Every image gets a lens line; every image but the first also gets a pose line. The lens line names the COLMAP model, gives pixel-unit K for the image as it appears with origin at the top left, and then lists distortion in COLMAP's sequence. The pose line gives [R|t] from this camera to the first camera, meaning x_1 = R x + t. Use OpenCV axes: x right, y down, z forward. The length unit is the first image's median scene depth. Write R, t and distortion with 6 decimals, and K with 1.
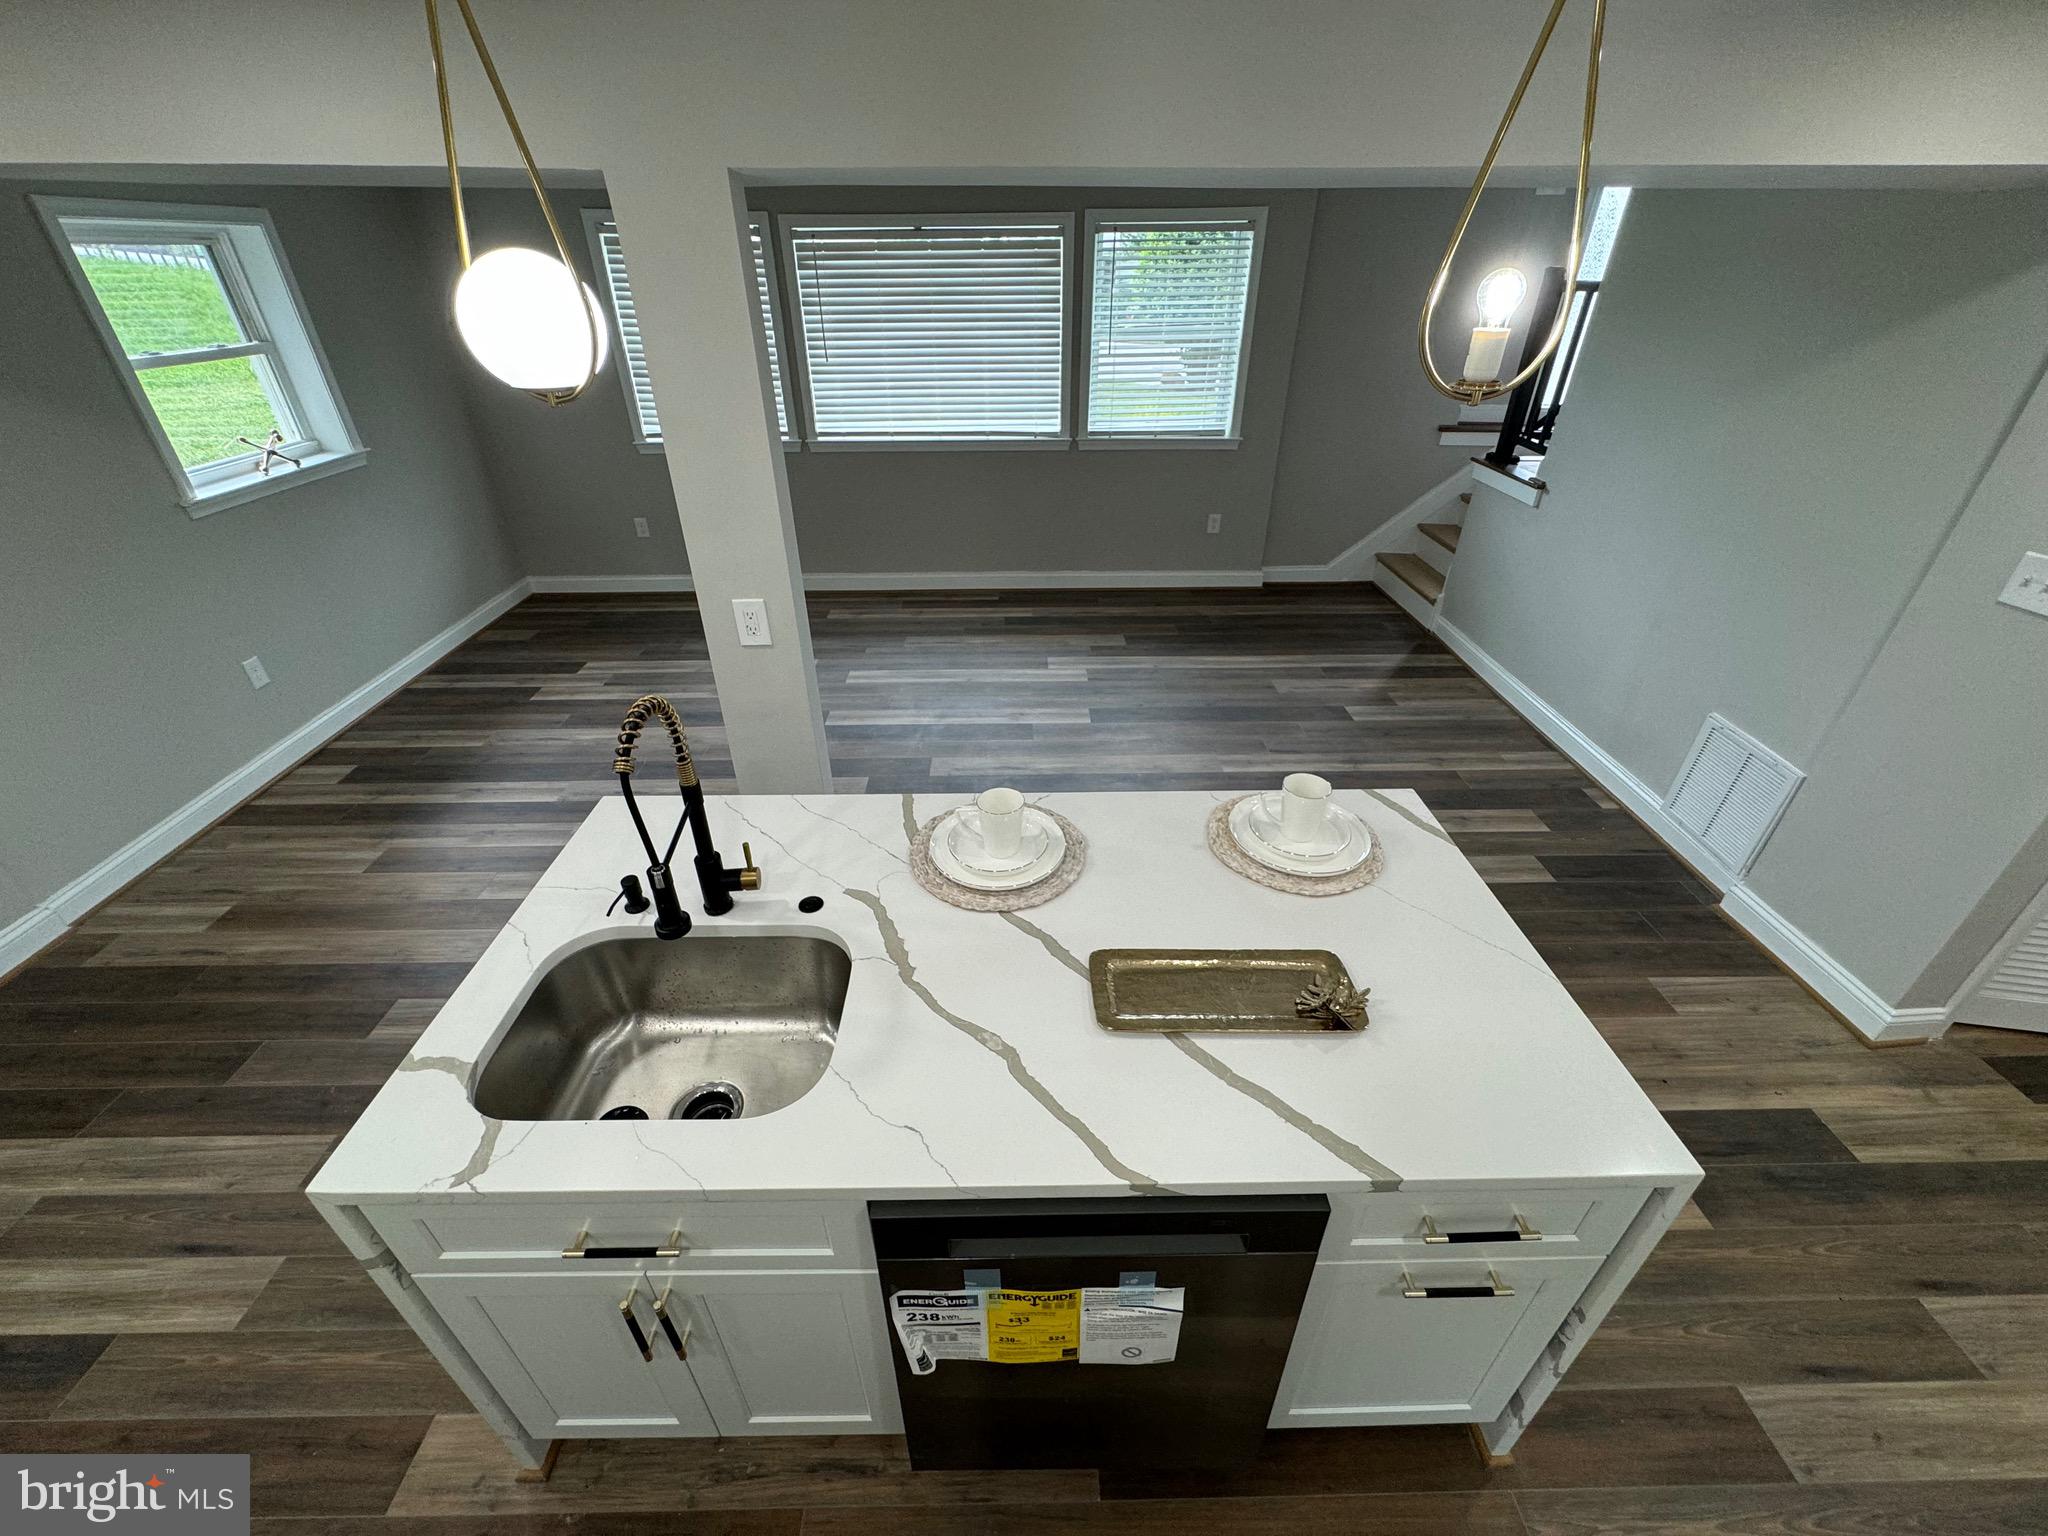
lens RADIAL K [[819.7, 0, 1023.5], [0, 819.7, 764.9], [0, 0, 1]] dist [-0.002796, 0.000456]
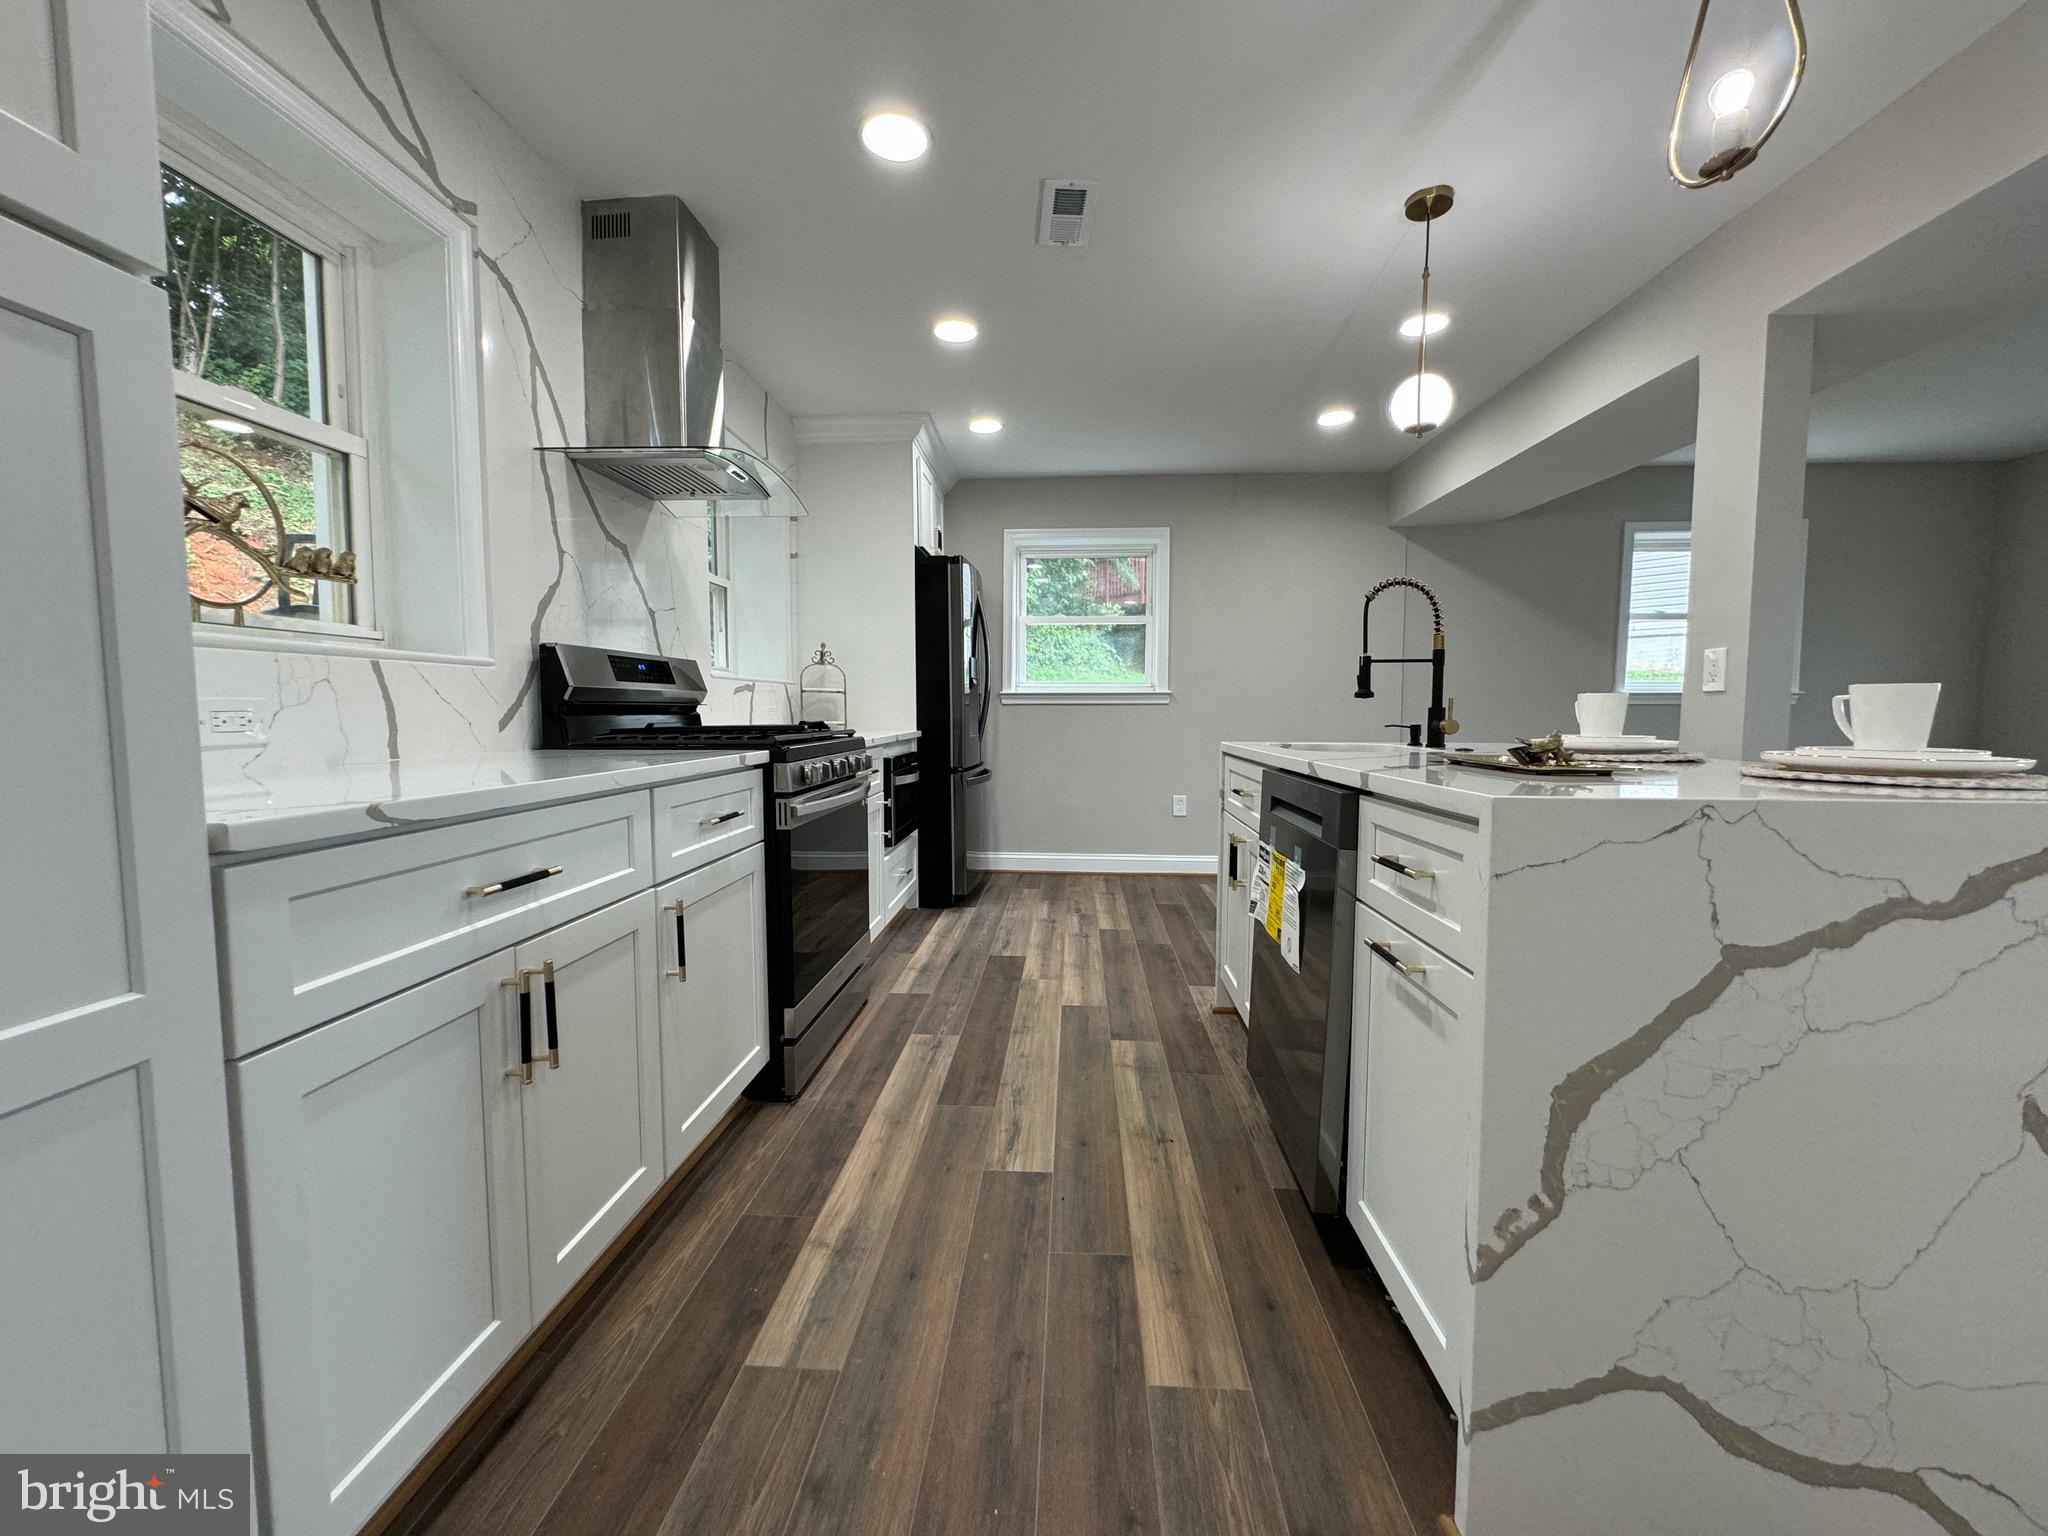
lens RADIAL K [[819.7, 0, 1023.5], [0, 819.7, 764.9], [0, 0, 1]] dist [-0.002796, 0.000456]
pose [[-0.080543, 0.067412, -0.994469, 0.475232], [-0.526621, 0.844212, 0.099878, 0.177099], [0.846276, 0.531753, -0.032494, 0.161030]]
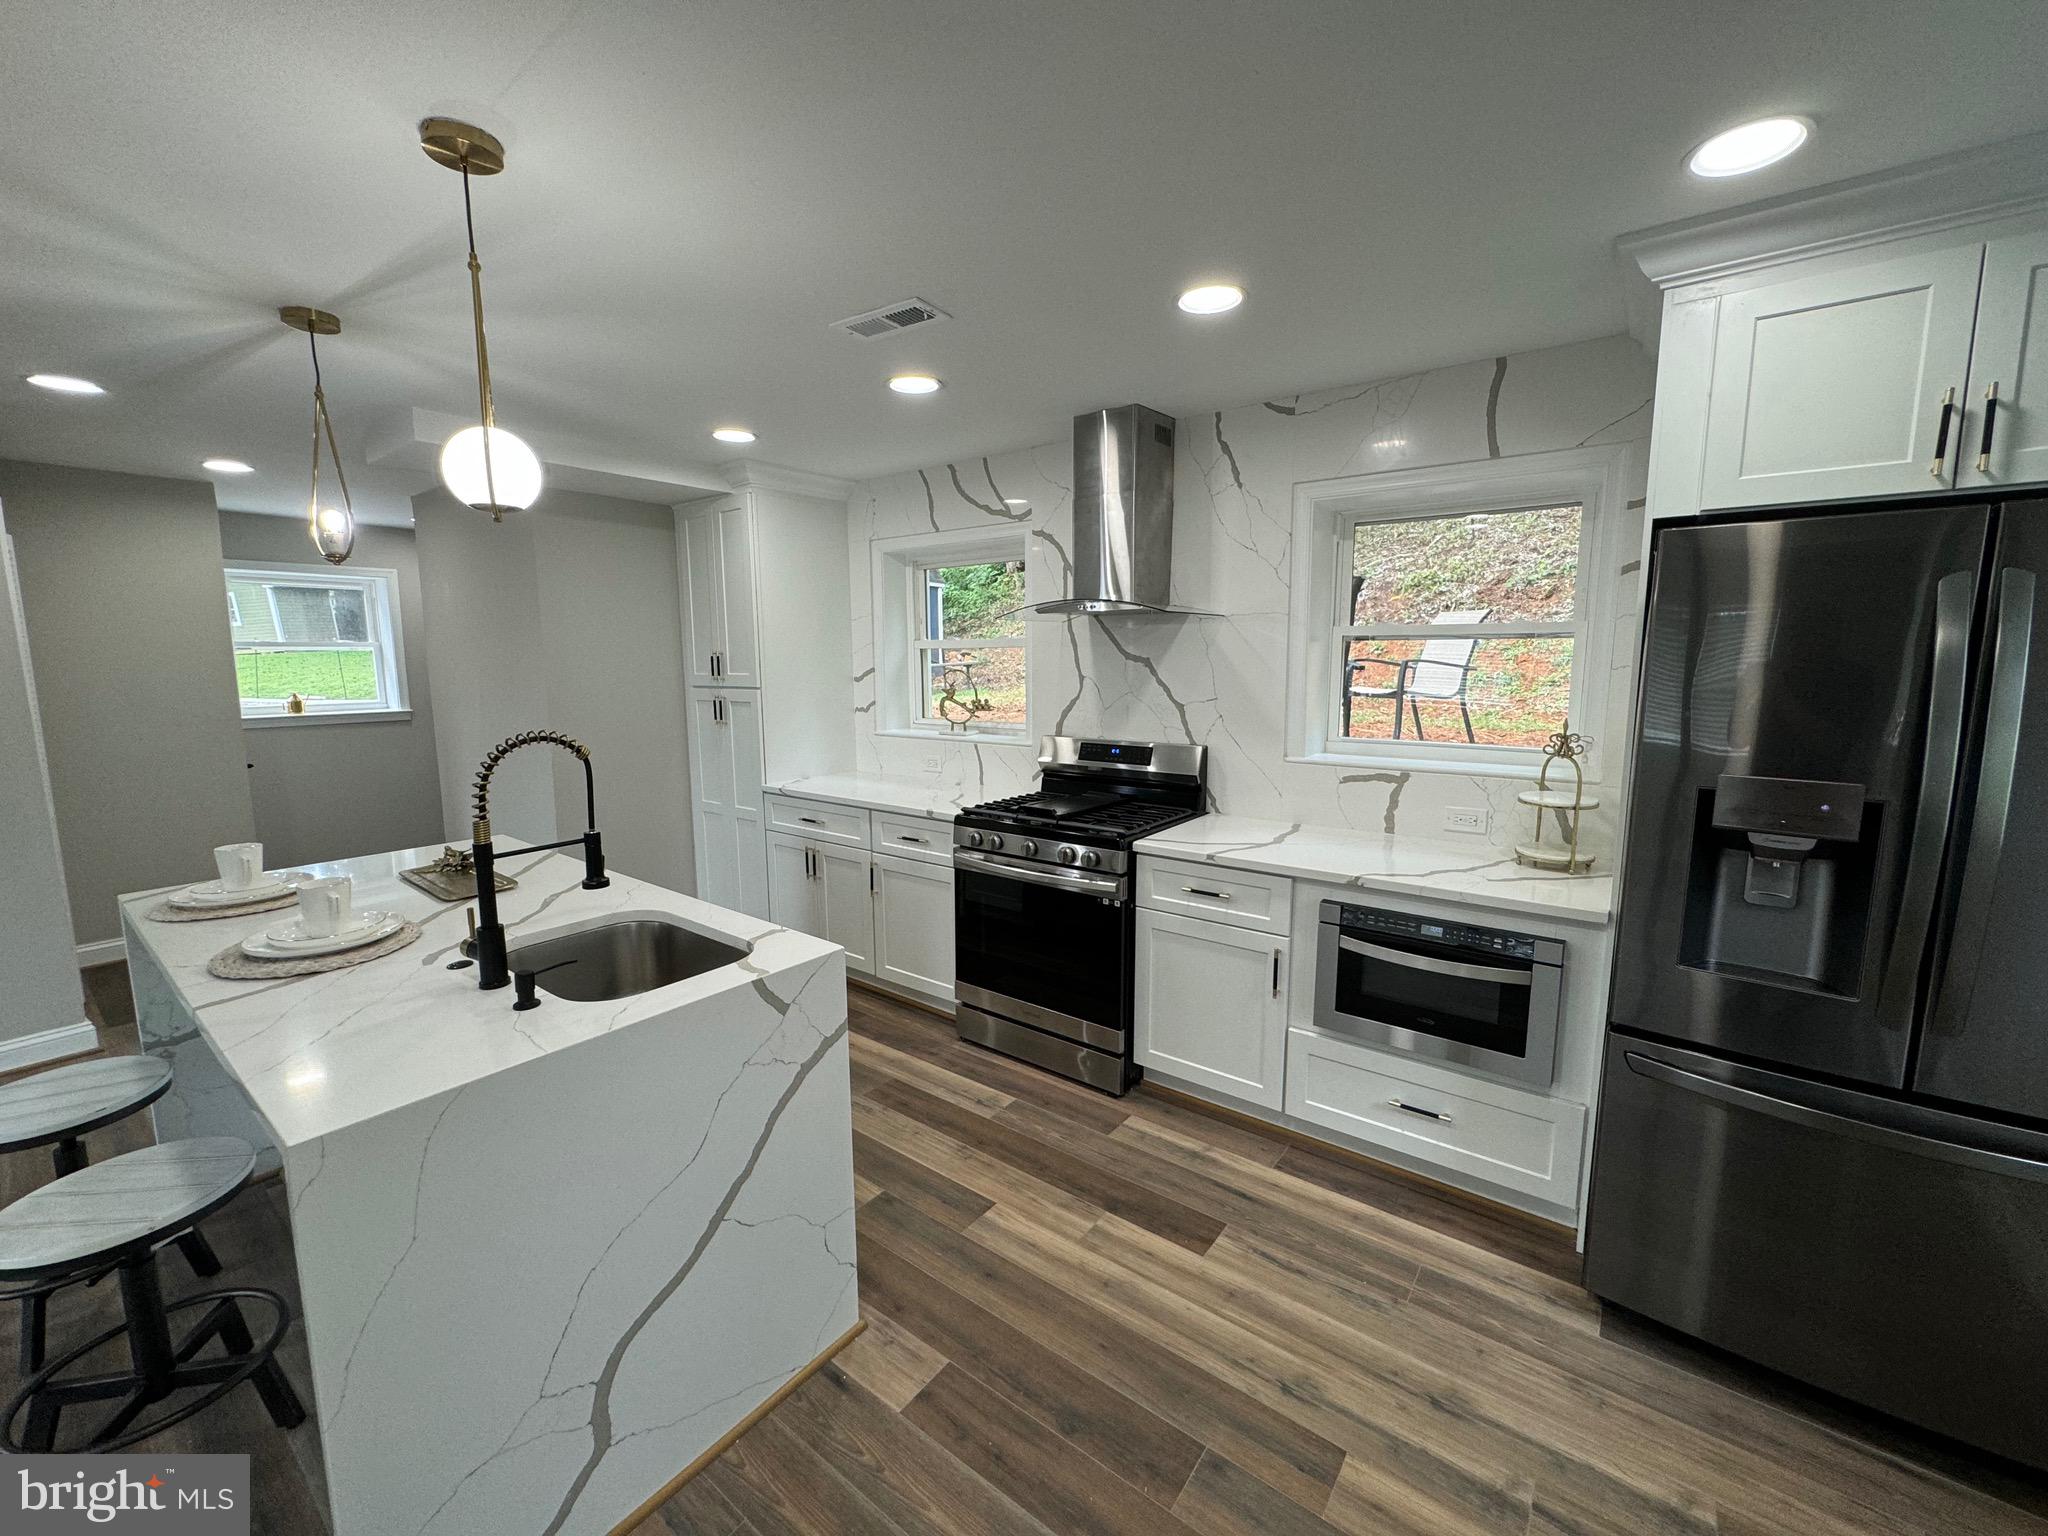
lens RADIAL K [[819.7, 0, 1023.5], [0, 819.7, 764.9], [0, 0, 1]] dist [-0.002796, 0.000456]
pose [[-0.785109, -0.077757, 0.614457, -0.586269], [0.330075, 0.786934, 0.521330, -0.141159], [-0.524074, 0.612118, -0.592164, 0.425607]]
